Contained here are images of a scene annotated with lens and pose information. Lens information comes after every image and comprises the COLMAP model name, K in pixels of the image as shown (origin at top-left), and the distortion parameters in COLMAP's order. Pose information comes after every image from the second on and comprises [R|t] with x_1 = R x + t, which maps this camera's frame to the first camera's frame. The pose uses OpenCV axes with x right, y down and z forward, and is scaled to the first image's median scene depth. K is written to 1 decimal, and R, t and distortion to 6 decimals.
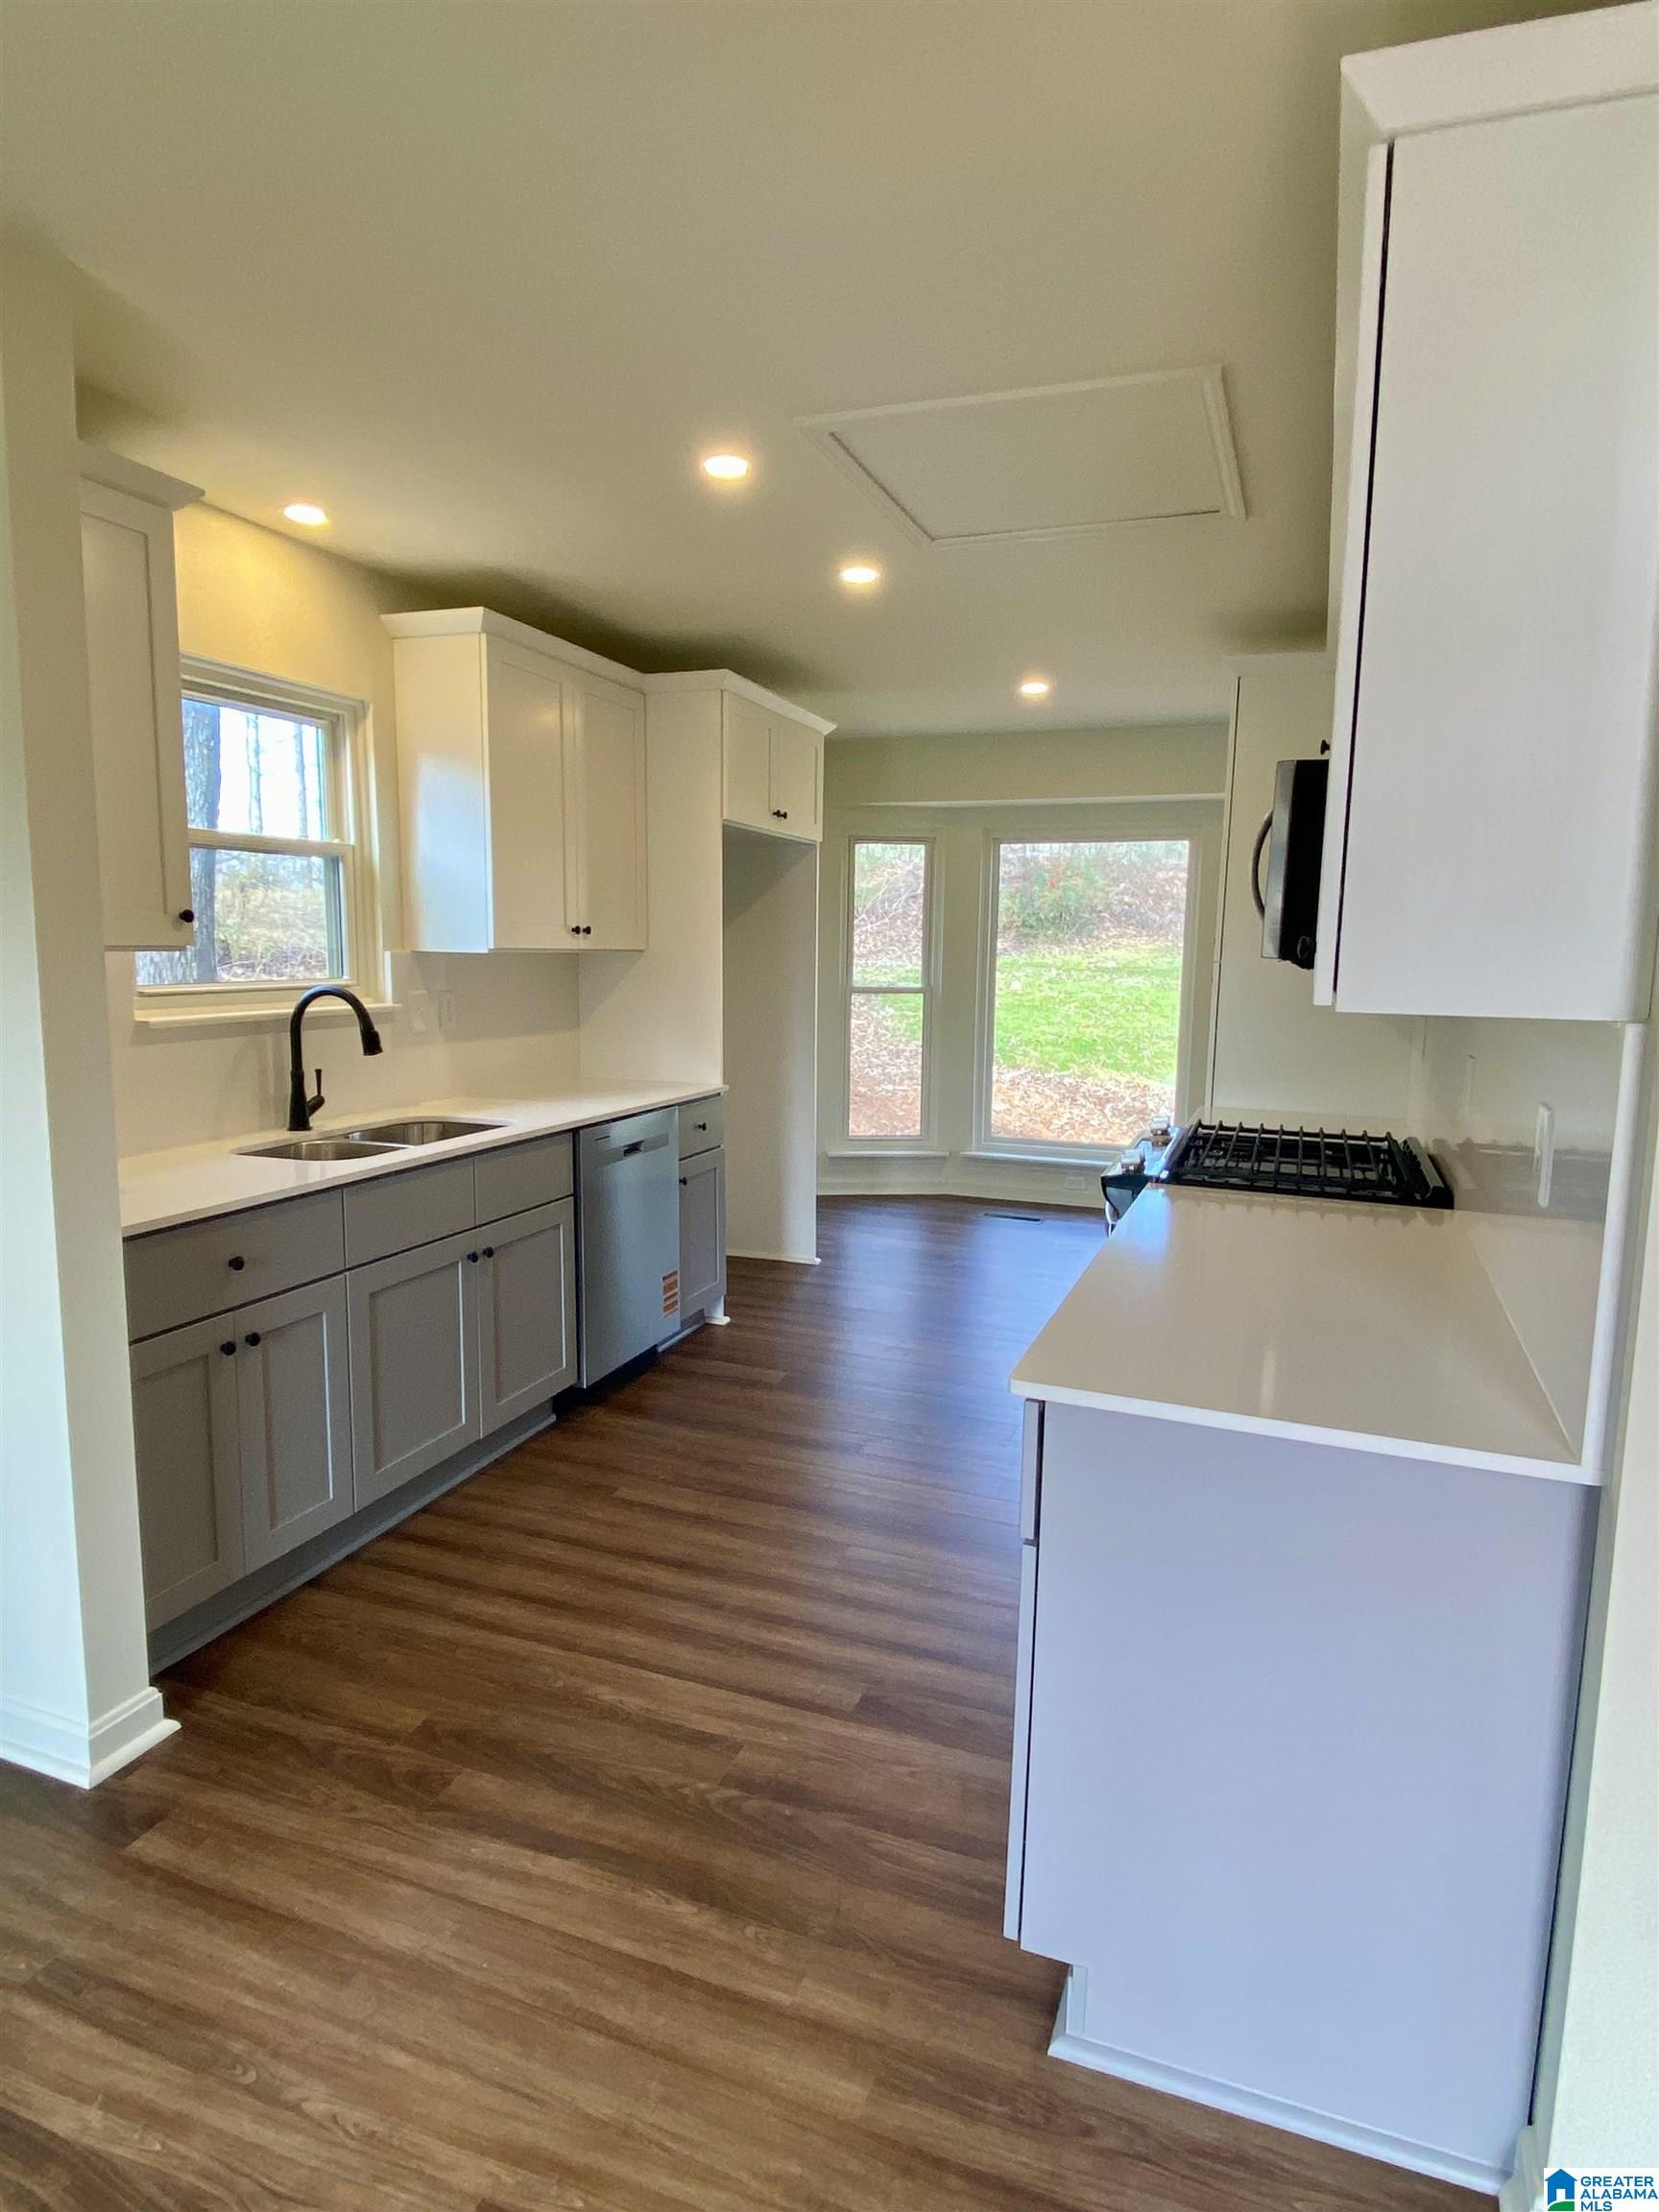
lens RADIAL K [[1258.3, 0, 829.5], [0, 1258.3, 1106.0], [0, 0, 1]] dist [0.008901, -0.018692]
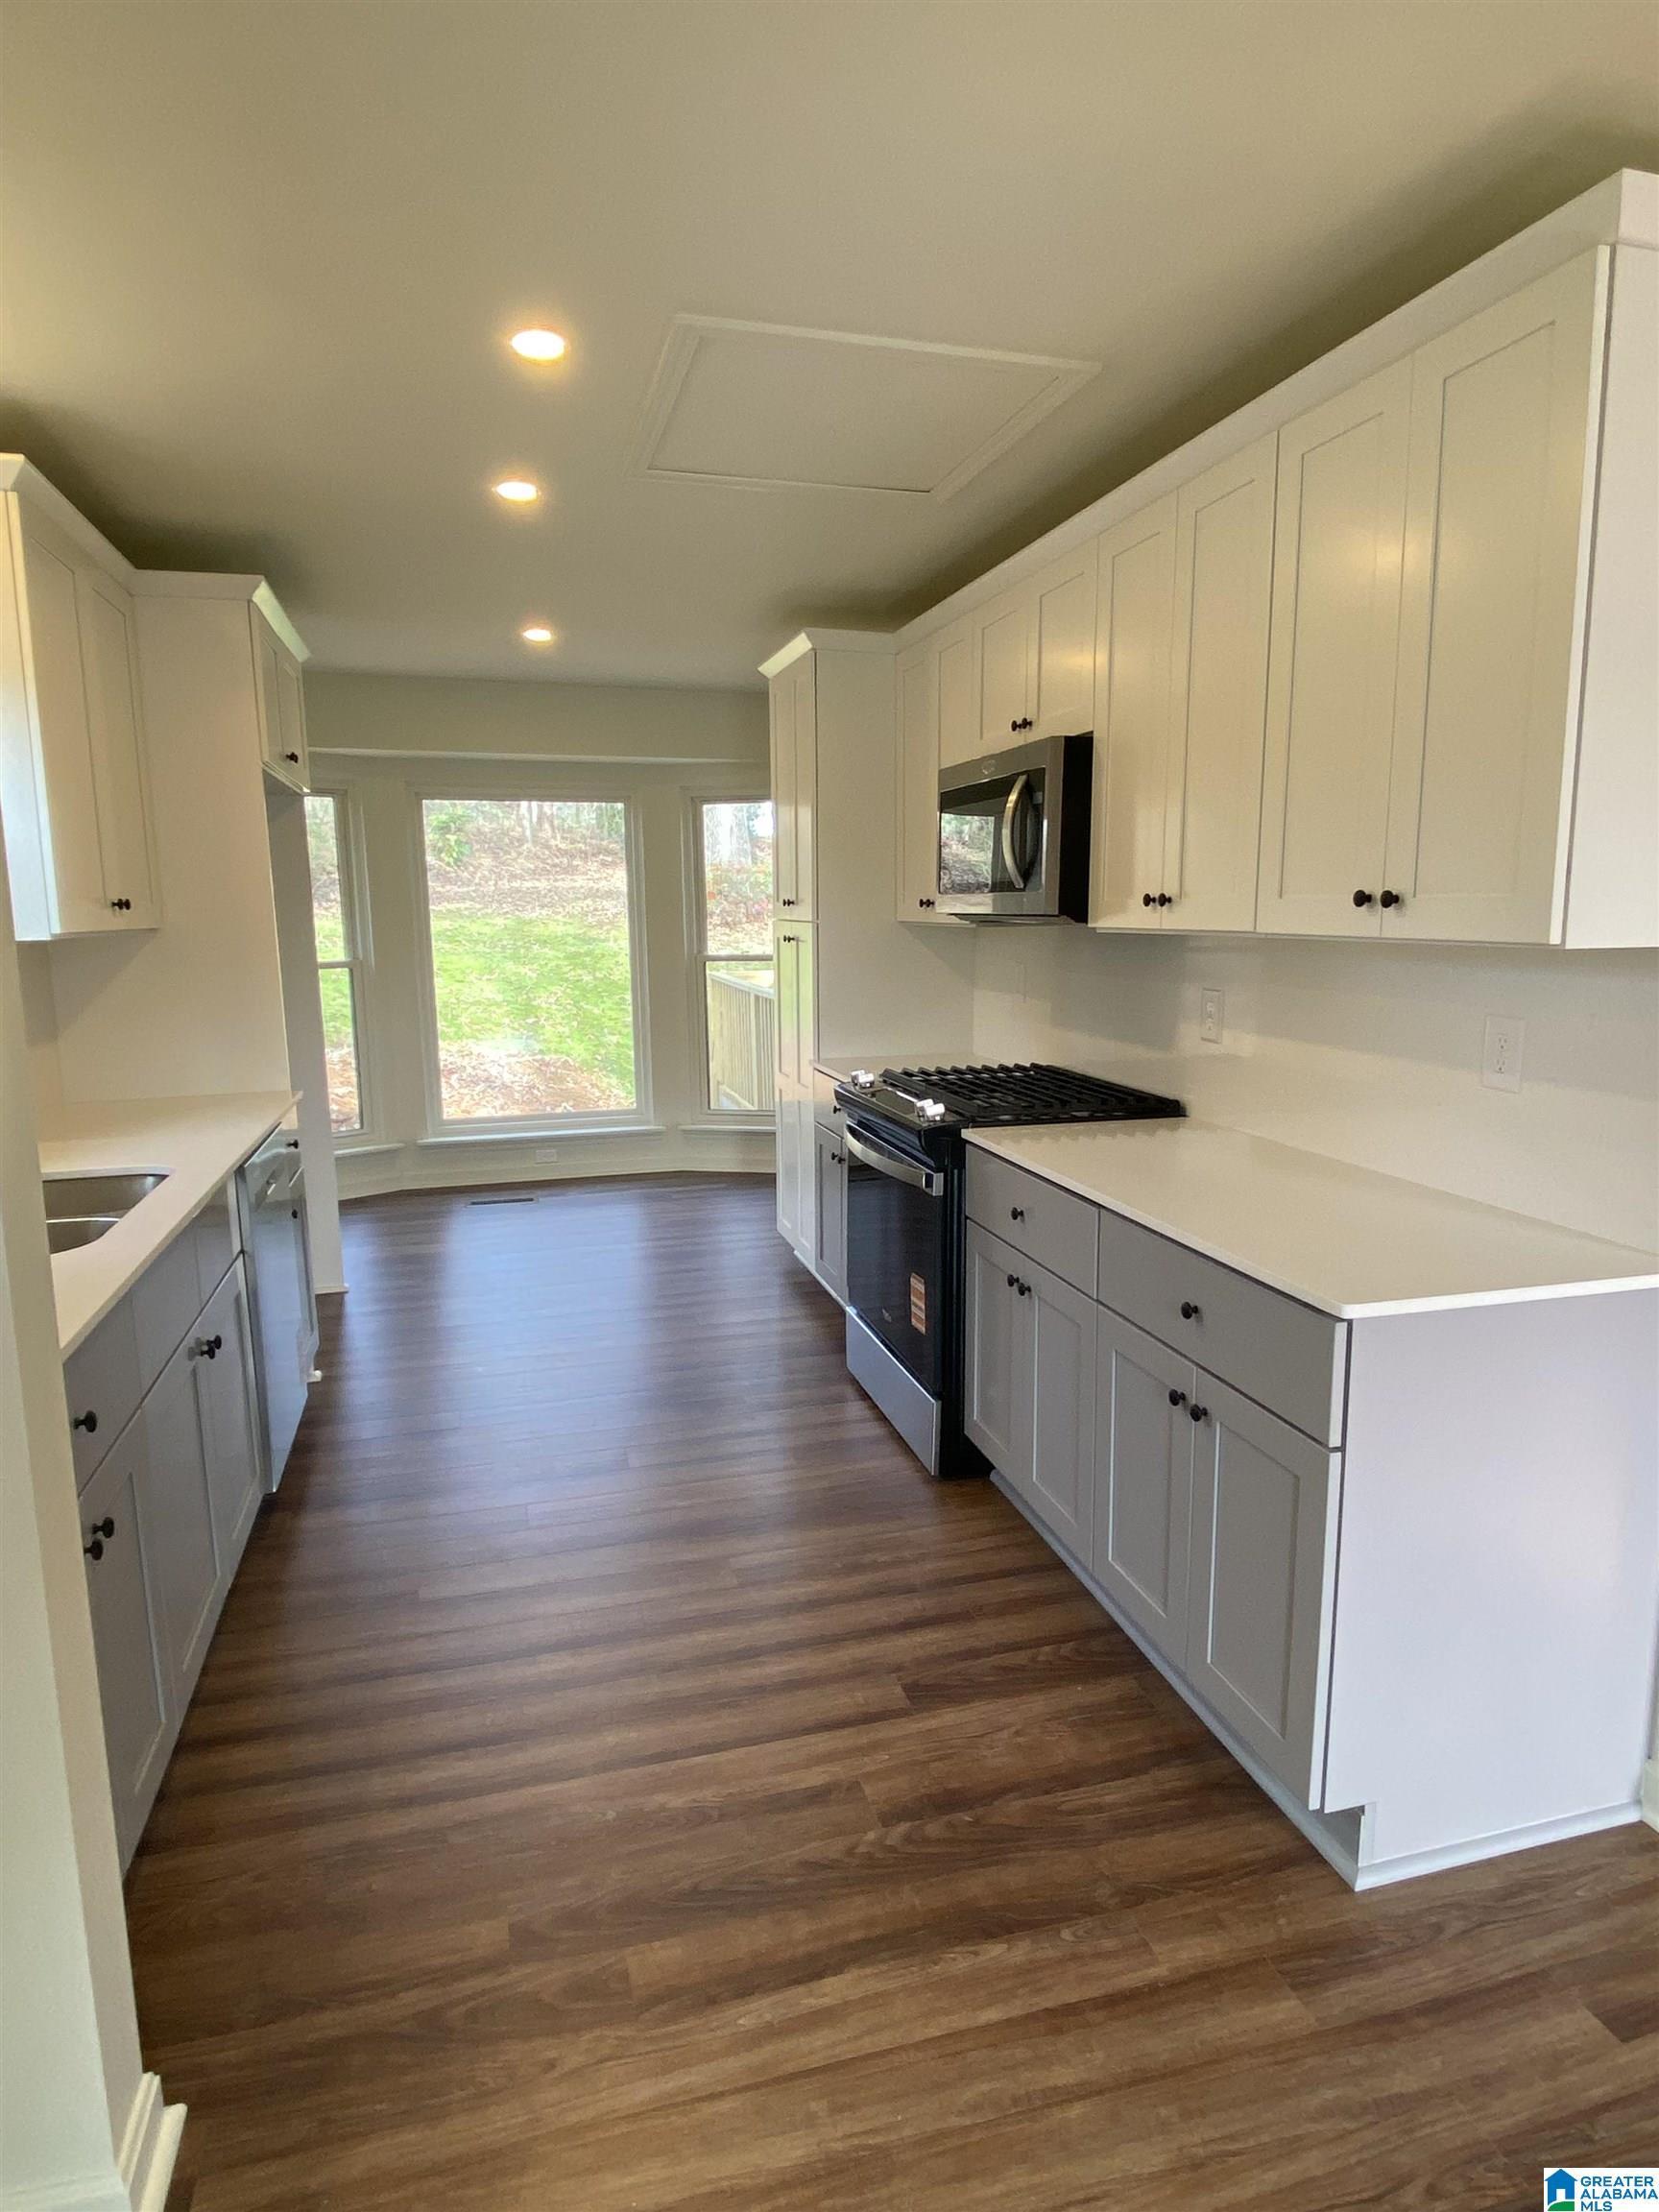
lens RADIAL K [[1268.4, 0, 829.5], [0, 1268.4, 1106.0], [0, 0, 1]] dist [-0.004709, -0.003971]
pose [[0.808672, -0.118856, 0.576128, -0.477873], [0.102294, 0.992867, 0.061248, -0.037360], [-0.579298, 0.009405, 0.815062, 0.212401]]
